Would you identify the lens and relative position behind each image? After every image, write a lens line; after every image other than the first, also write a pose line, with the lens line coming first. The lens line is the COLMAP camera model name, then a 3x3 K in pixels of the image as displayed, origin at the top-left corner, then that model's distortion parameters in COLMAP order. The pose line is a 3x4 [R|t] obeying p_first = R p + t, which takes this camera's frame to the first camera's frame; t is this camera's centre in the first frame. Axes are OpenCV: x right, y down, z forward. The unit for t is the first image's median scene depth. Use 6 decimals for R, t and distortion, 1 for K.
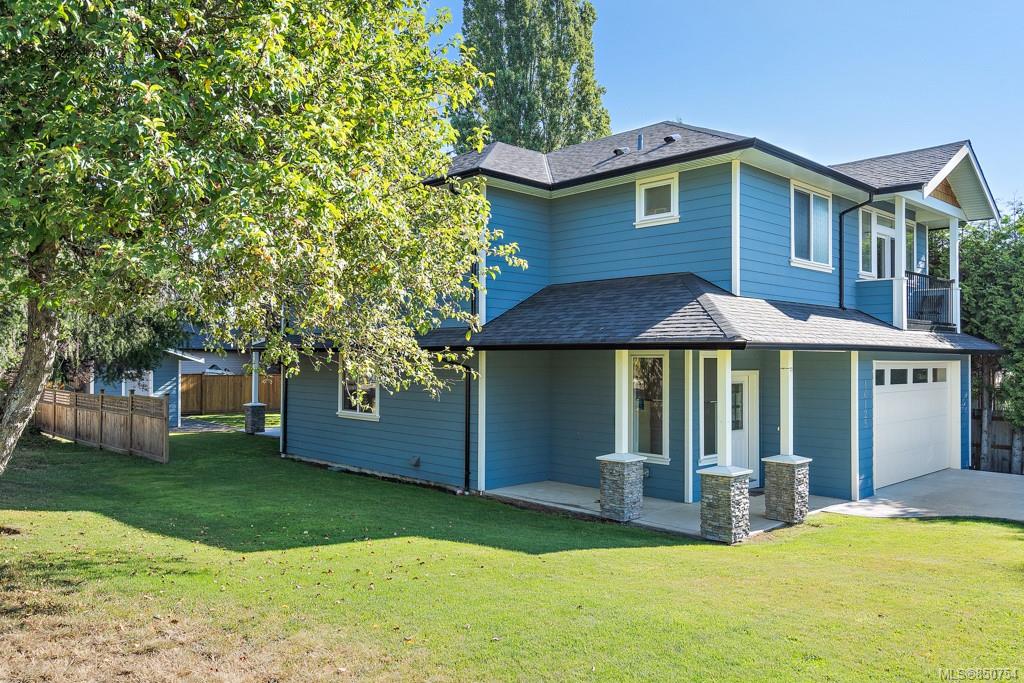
lens RADIAL K [[761.3, 0, 512.0], [0, 761.3, 341.5], [0, 0, 1]] dist [0.004264, 0.002319]
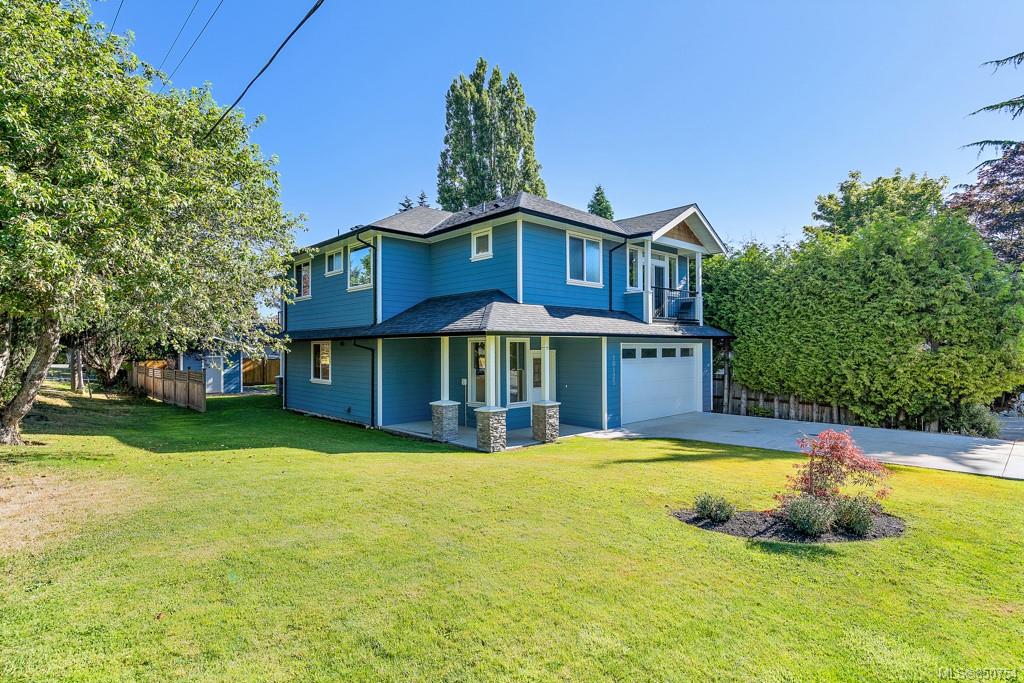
lens RADIAL K [[523.2, 0, 512.0], [0, 523.2, 341.5], [0, 0, 1]] dist [-0.003226, 0.000092]
pose [[0.999907, -0.009069, -0.010137, 0.242966], [0.009169, 0.999909, 0.009933, 0.008604], [0.010046, -0.010025, 0.999899, -0.095327]]
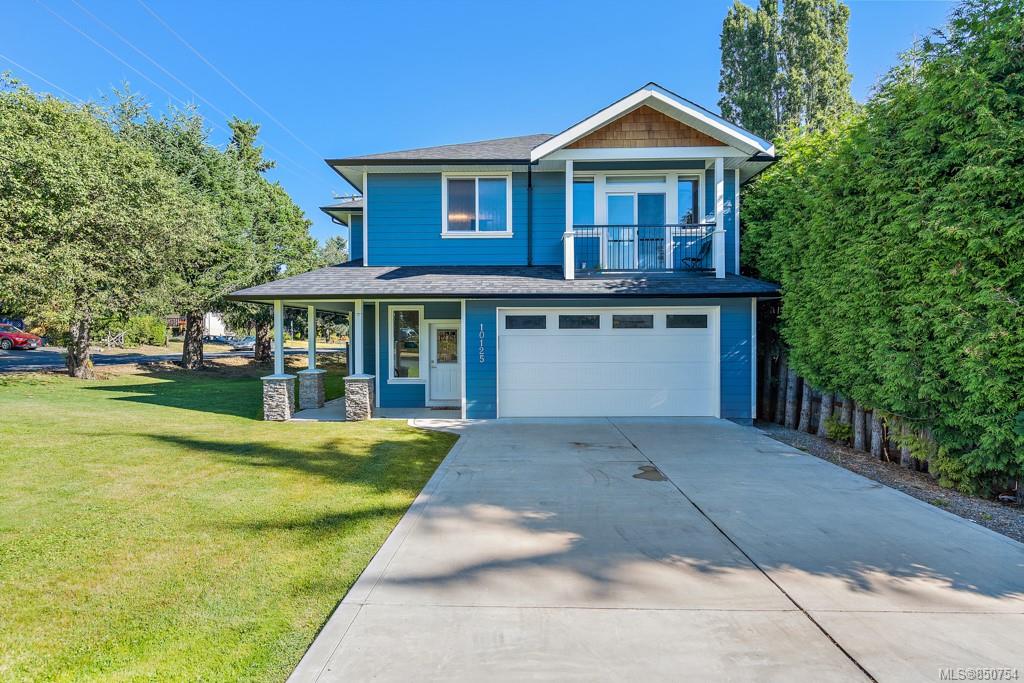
lens RADIAL K [[523.2, 0, 512.0], [0, 523.2, 341.5], [0, 0, 1]] dist [-0.003226, 0.000092]
pose [[0.713899, -0.002191, -0.700245, 1.011665], [0.022779, 0.999539, 0.020096, 0.059442], [0.699878, -0.030297, 0.713620, 0.401602]]
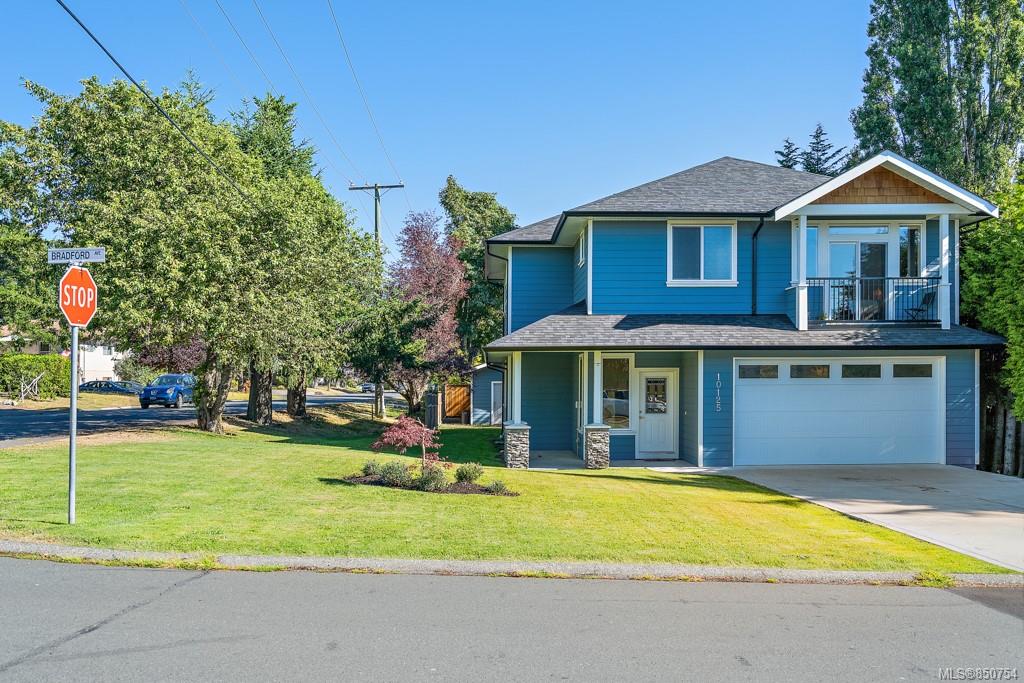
lens RADIAL K [[903.0, 0, 515.7], [0, 903.0, 384.2], [0, 0, 1]] dist [-0.007114, 0.005189]
pose [[0.747003, -0.006183, -0.664792, 1.118273], [0.023557, 0.999575, 0.017174, 0.032869], [0.664404, -0.028490, 0.746831, -0.311153]]
